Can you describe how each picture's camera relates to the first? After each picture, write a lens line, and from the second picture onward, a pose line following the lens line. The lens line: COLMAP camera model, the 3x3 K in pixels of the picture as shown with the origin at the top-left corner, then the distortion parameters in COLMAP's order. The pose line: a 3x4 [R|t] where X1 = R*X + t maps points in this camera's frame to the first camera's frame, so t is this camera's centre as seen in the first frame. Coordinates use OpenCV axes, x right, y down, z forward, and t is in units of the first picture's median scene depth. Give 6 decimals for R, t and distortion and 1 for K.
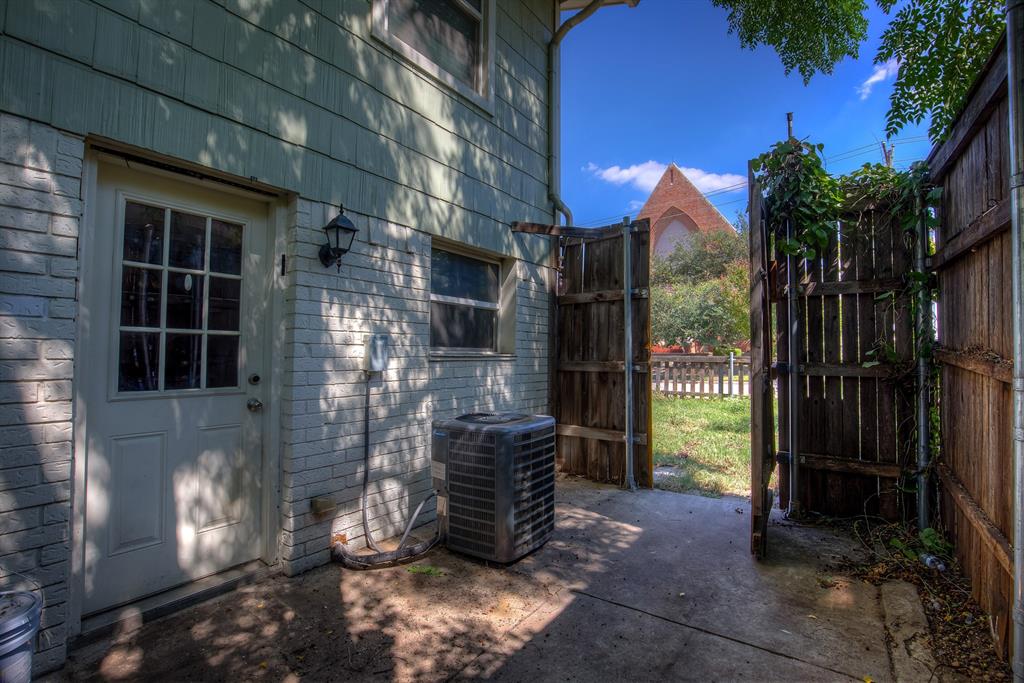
lens RADIAL K [[467.4, 0, 511.4], [0, 467.4, 338.3], [0, 0, 1]] dist [-0.025315, 0.000341]
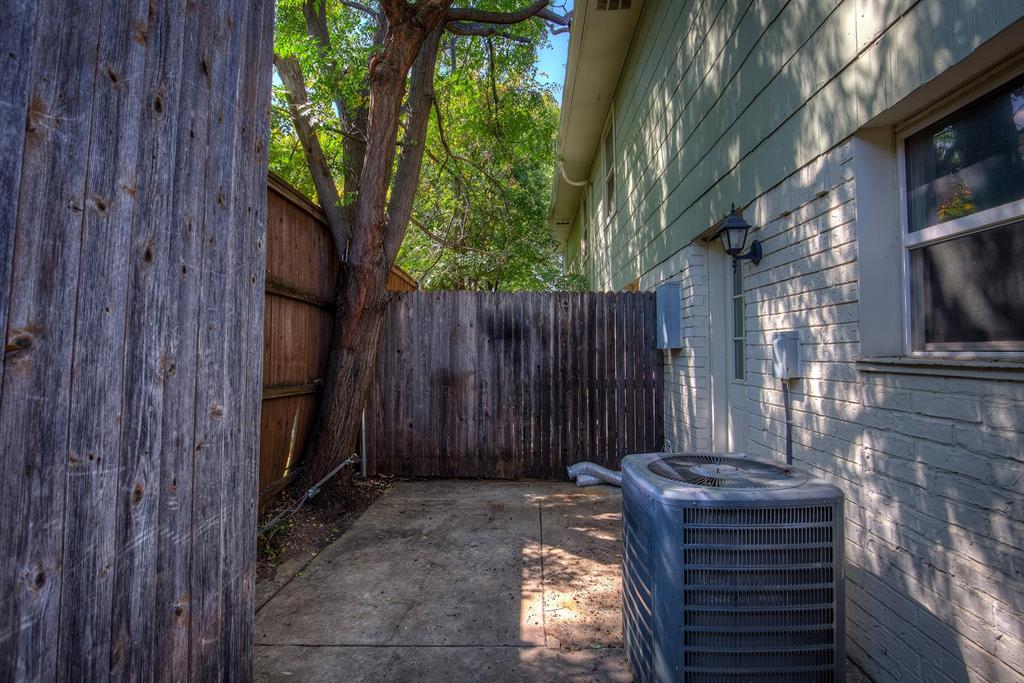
lens RADIAL K [[467.4, 0, 511.4], [0, 467.4, 338.3], [0, 0, 1]] dist [-0.025315, 0.000341]
pose [[-0.828907, -0.013729, -0.559218, 0.485162], [0.020491, 0.998283, -0.054882, 0.034829], [0.559011, -0.056951, -0.827202, 1.310216]]
